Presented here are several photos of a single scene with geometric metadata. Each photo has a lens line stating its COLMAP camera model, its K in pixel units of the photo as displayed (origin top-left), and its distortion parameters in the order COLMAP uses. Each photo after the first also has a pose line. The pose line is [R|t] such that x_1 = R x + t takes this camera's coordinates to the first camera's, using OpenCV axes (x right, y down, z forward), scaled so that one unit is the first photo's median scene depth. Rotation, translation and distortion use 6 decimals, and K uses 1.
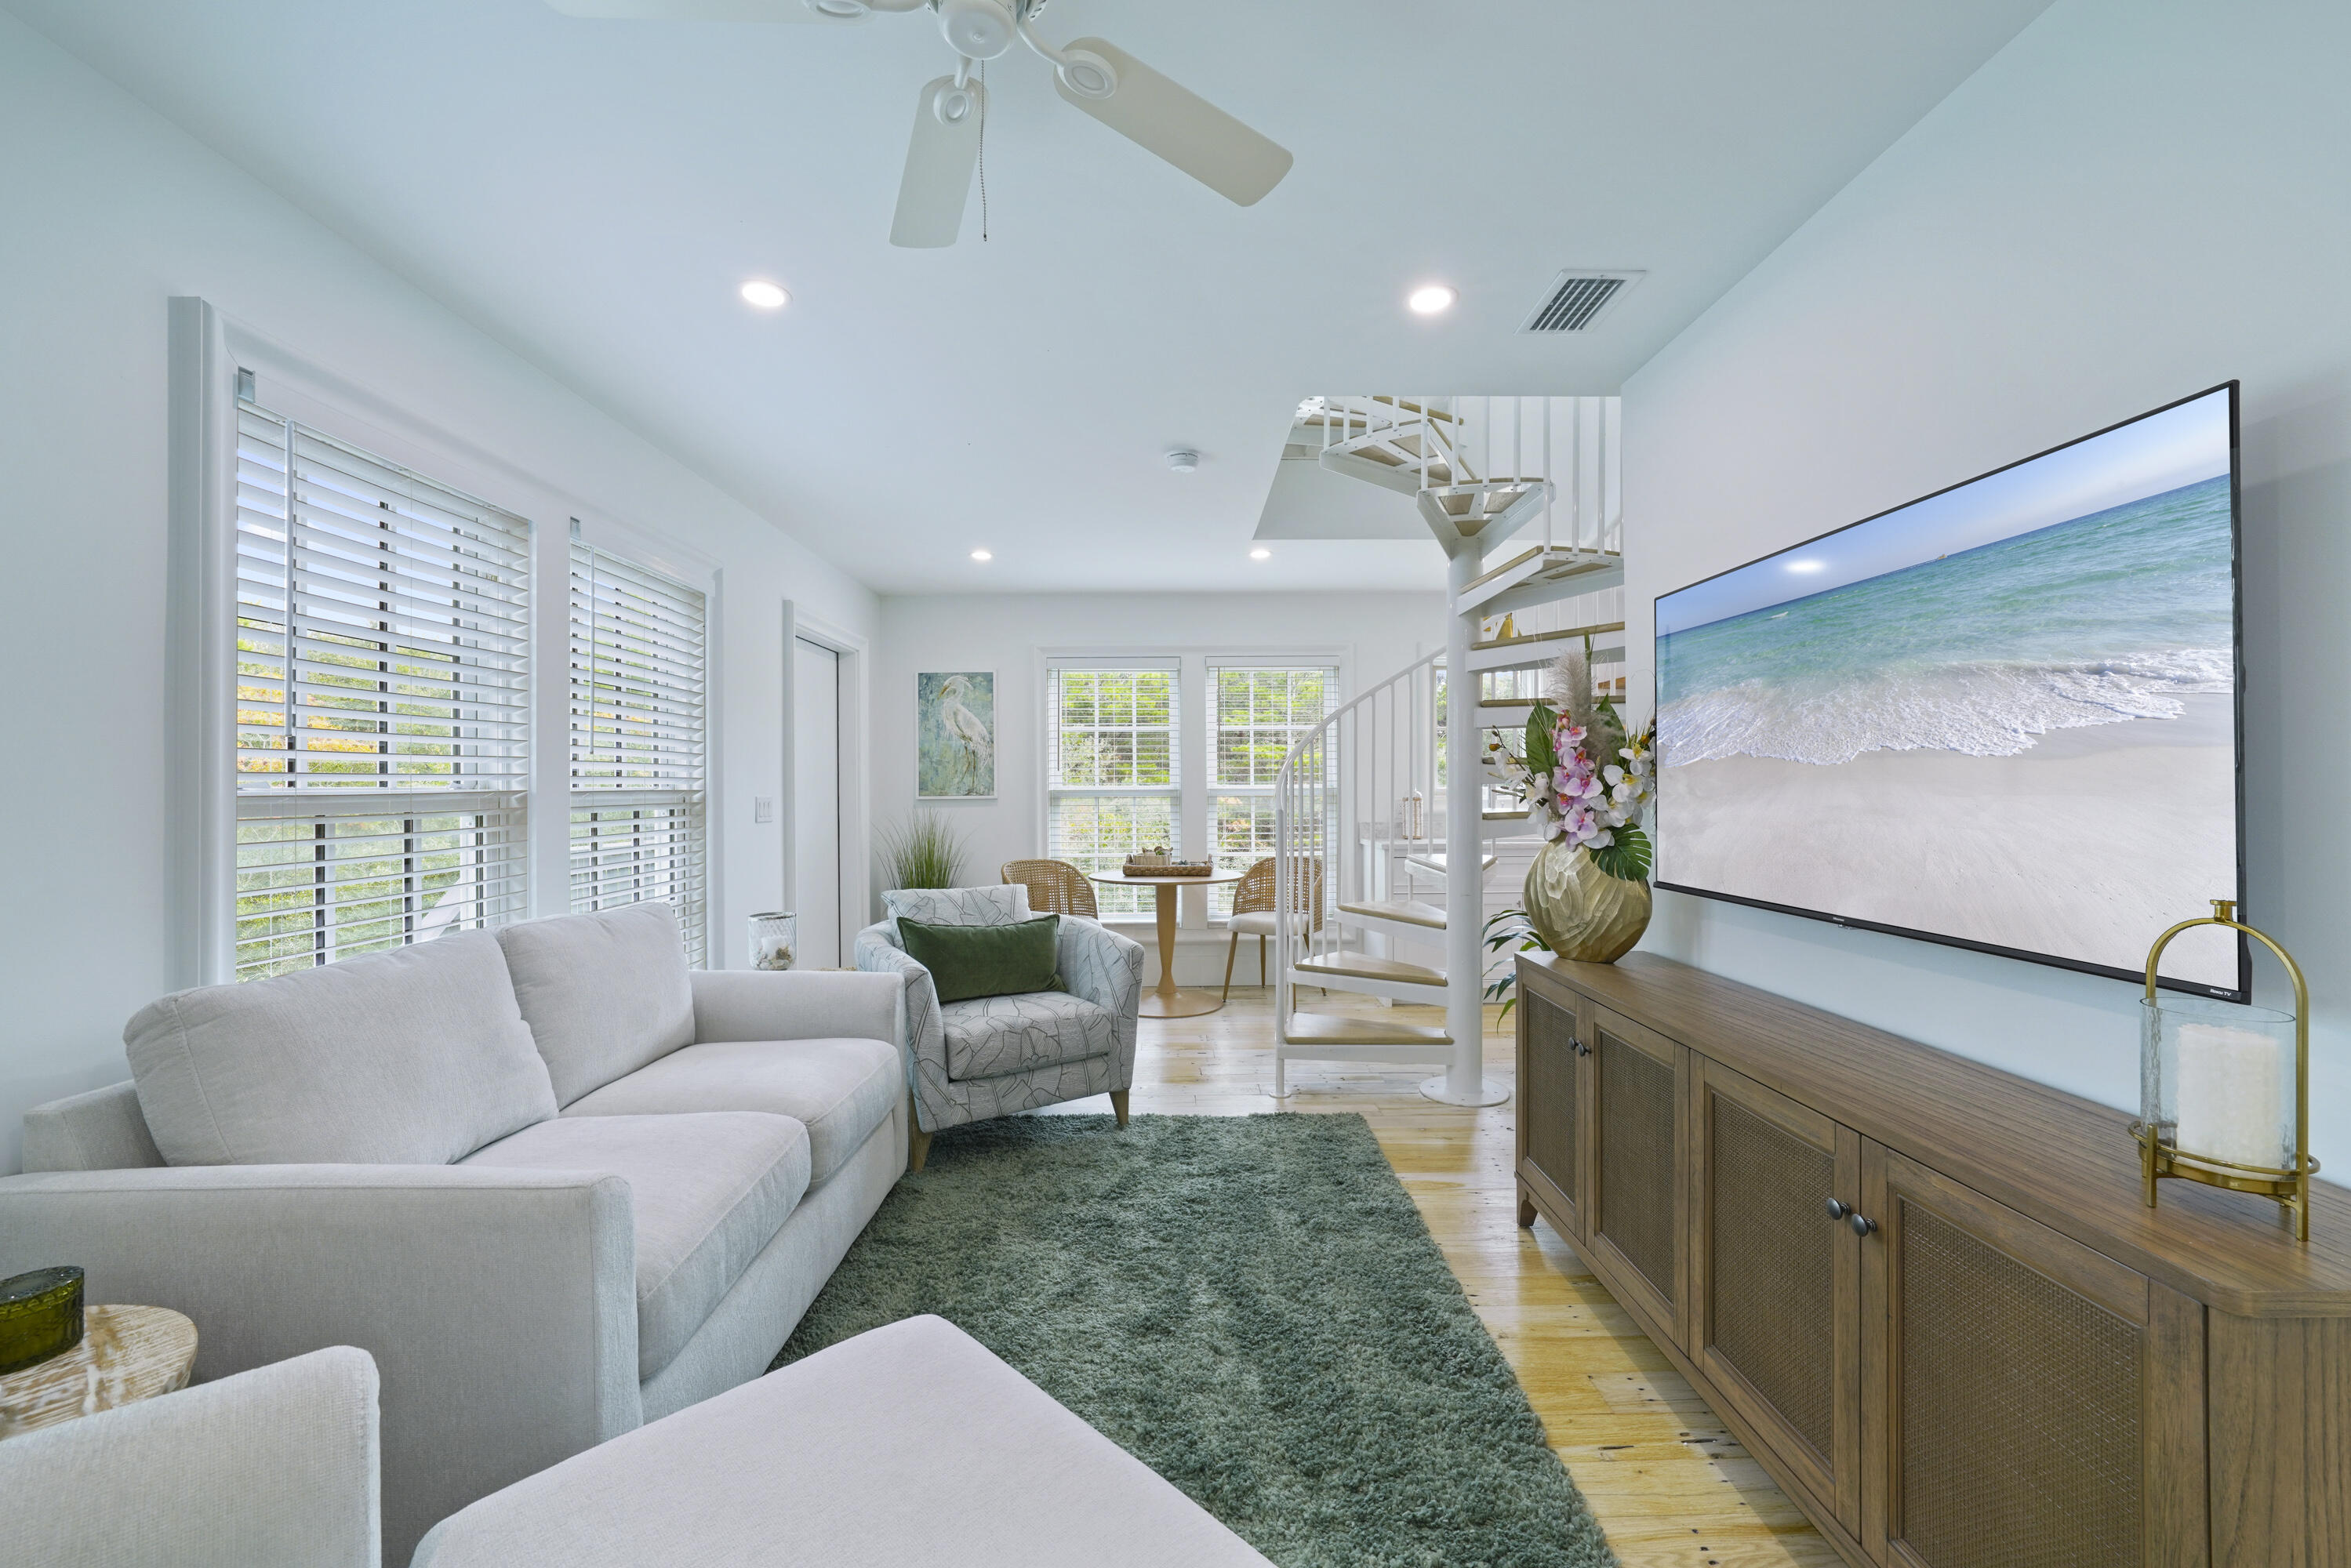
lens RADIAL K [[961.6, 0, 1165.0], [0, 961.6, 782.9], [0, 0, 1]] dist [-0.000564, -0.000126]
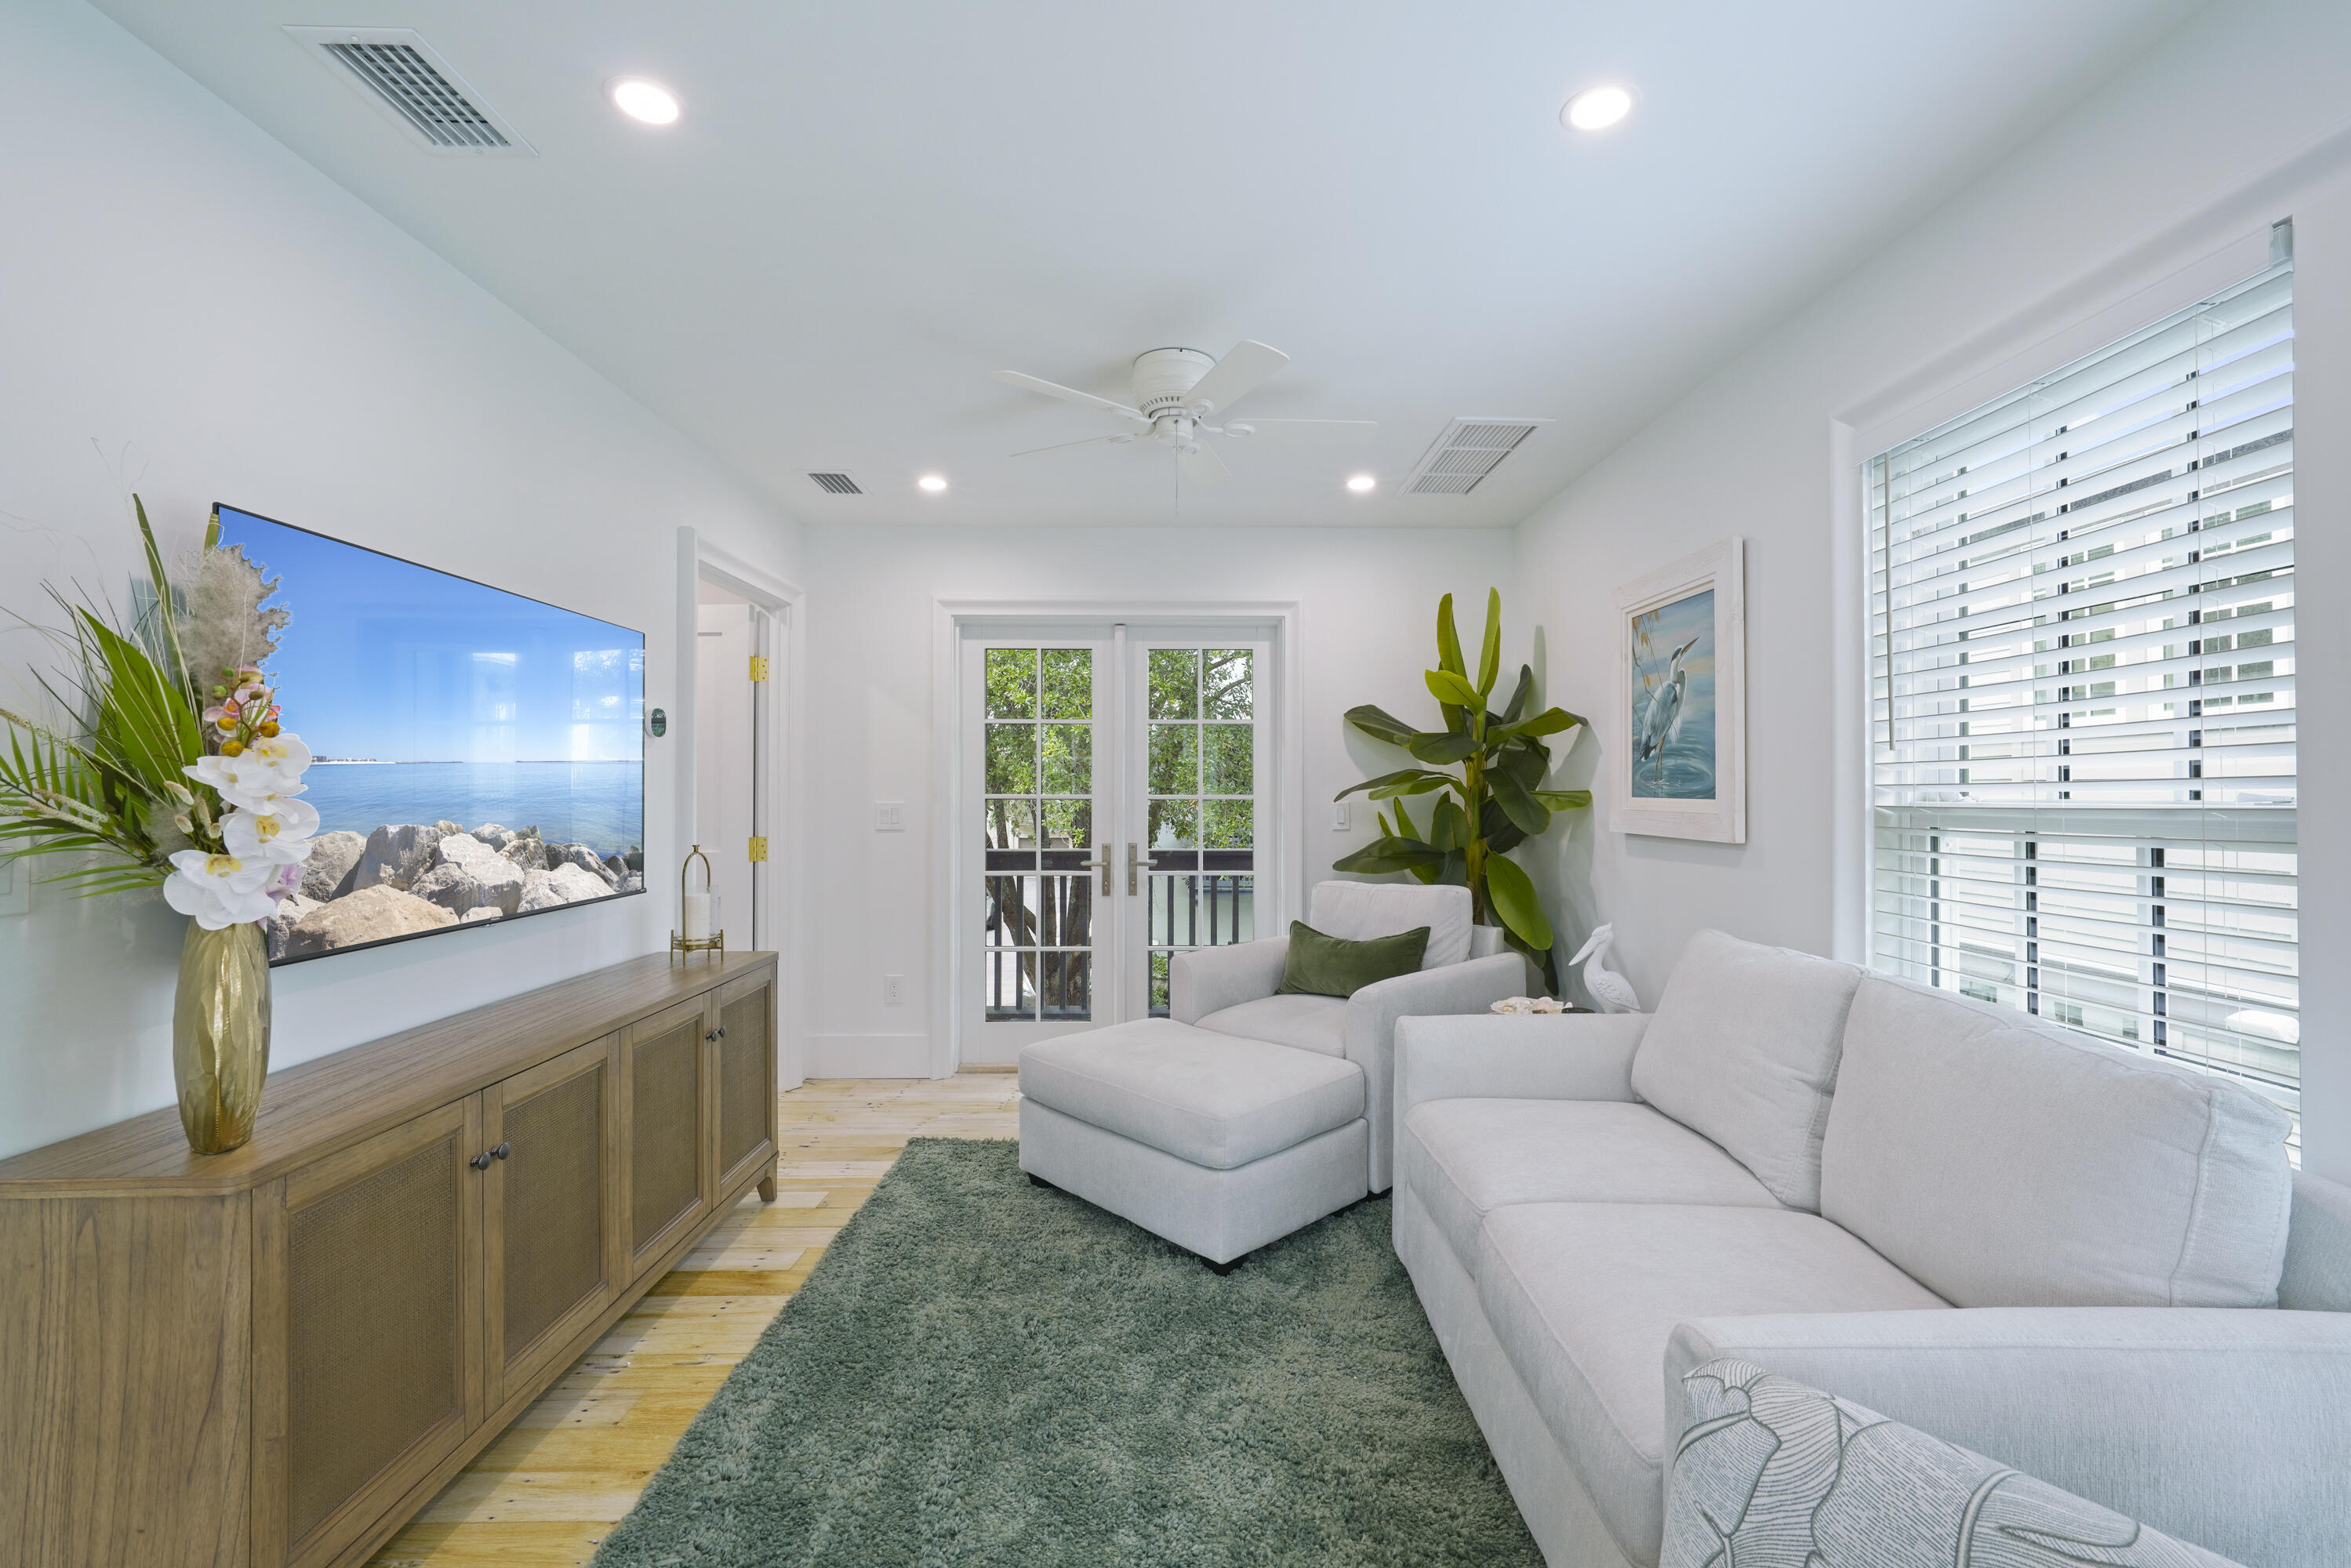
lens RADIAL K [[968.5, 0, 1184.1], [0, 968.5, 780.8], [0, 0, 1]] dist [-0.004683, -0.000087]
pose [[-0.999873, 0.005960, -0.014751, -0.087468], [0.006173, 0.999877, -0.014446, -0.003206], [0.014663, -0.014535, -0.999787, 1.526079]]
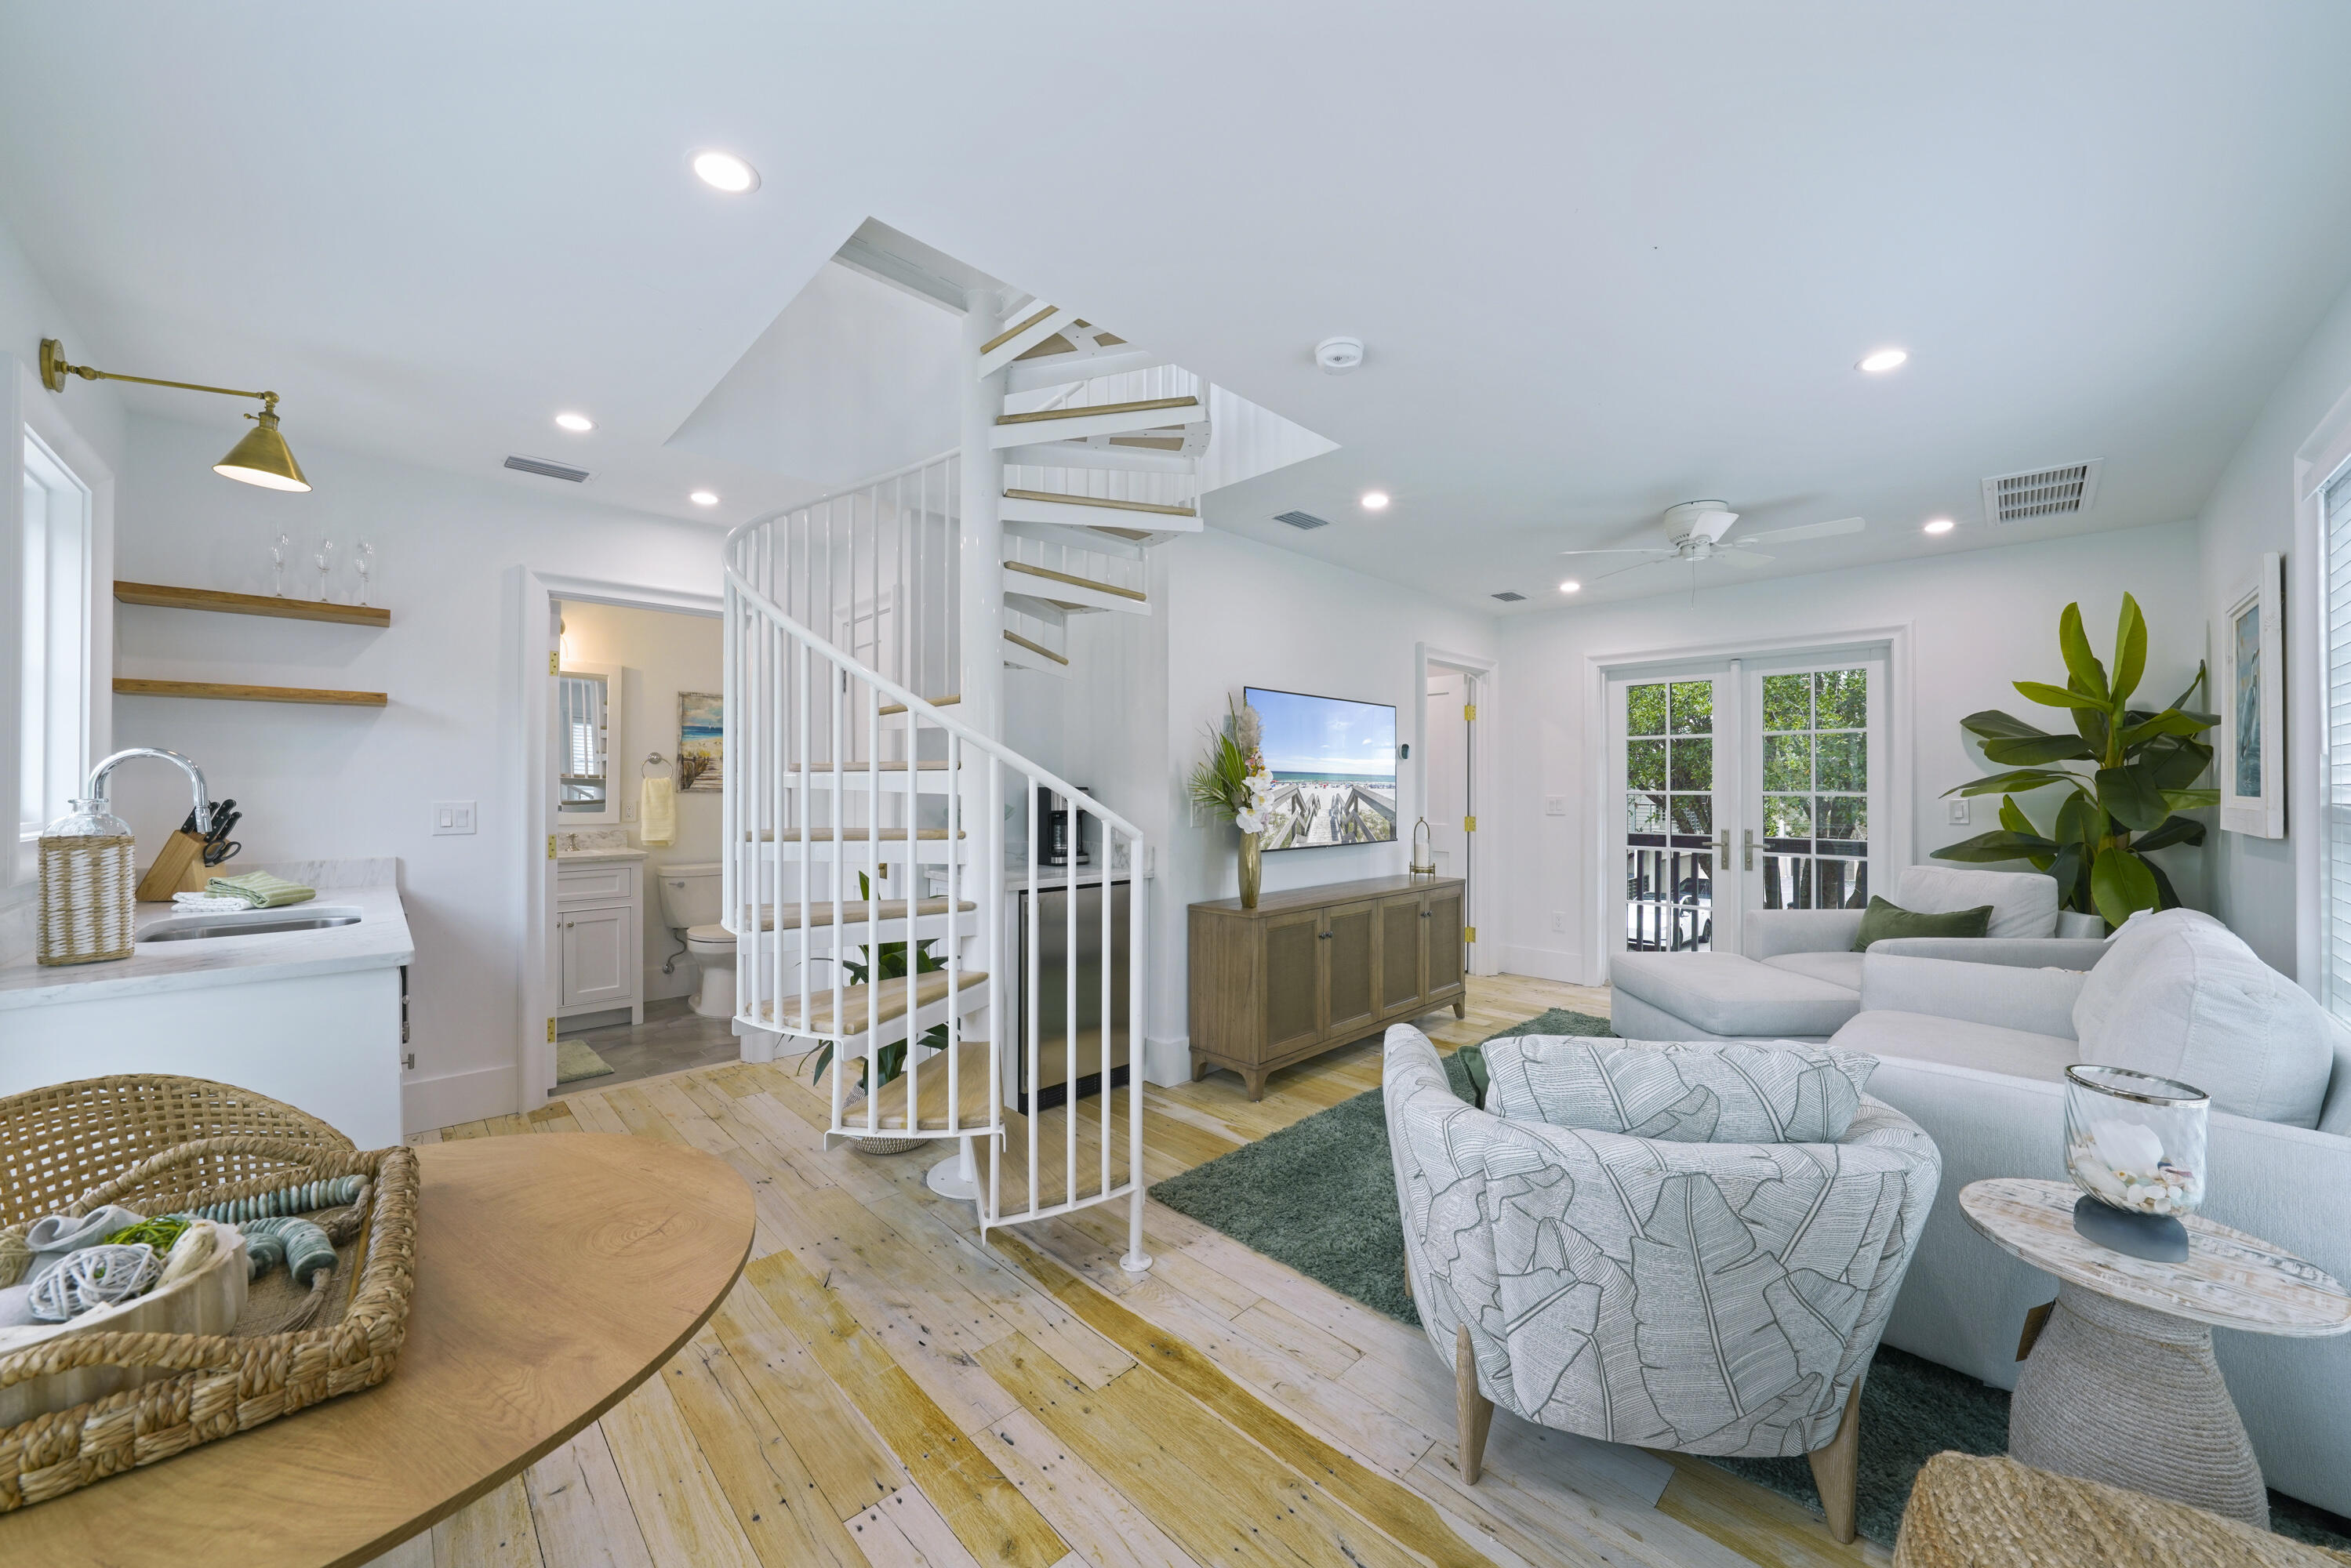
lens RADIAL K [[874.2, 0, 1177.7], [0, 874.2, 785.1], [0, 0, 1]] dist [-0.002289, 0.000308]
pose [[-0.695731, 0.006433, 0.718274, -0.506746], [-0.000656, 0.999954, -0.009592, 0.000865], [-0.718303, -0.007145, -0.695694, 2.061721]]
